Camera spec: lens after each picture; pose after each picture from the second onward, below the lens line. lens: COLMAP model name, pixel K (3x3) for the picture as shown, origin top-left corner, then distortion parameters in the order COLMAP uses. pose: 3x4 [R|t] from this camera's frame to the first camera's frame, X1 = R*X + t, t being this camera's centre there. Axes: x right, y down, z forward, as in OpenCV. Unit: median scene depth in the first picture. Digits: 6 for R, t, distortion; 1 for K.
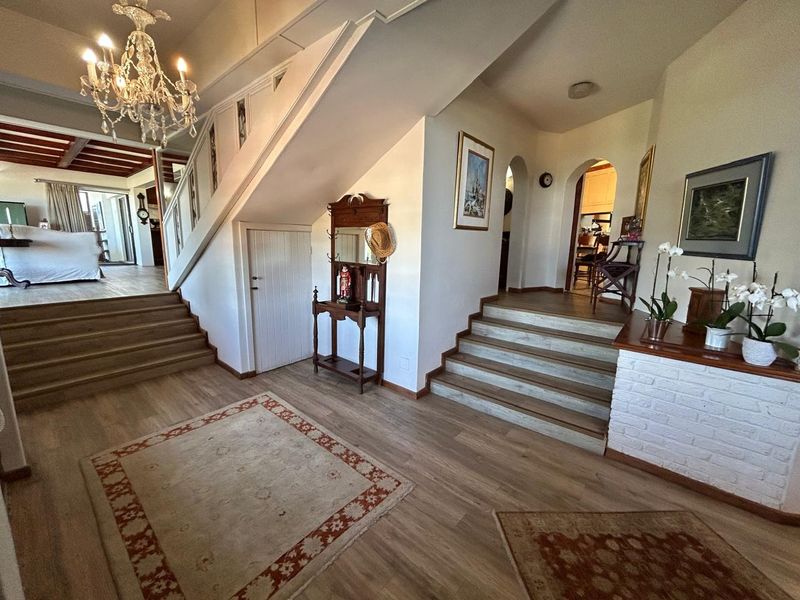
lens RADIAL K [[322.3, 0, 398.3], [0, 322.3, 299.2], [0, 0, 1]] dist [0.008302, 0.000125]
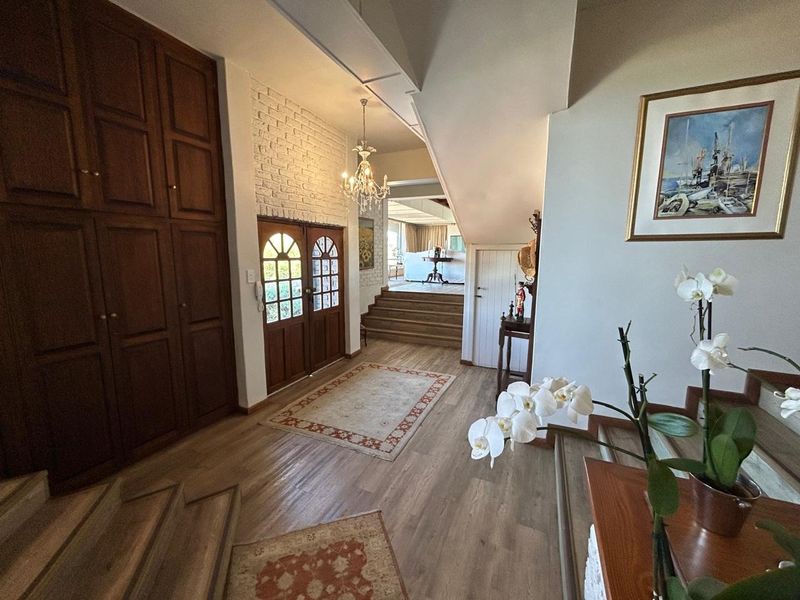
lens RADIAL K [[322.3, 0, 400.3], [0, 322.3, 297.2], [0, 0, 1]] dist [0.008302, 0.000125]
pose [[0.288559, 0.115078, -0.950521, 0.878366], [-0.170305, 0.983089, 0.067320, -0.083422], [0.942194, 0.142452, 0.303278, 0.450836]]
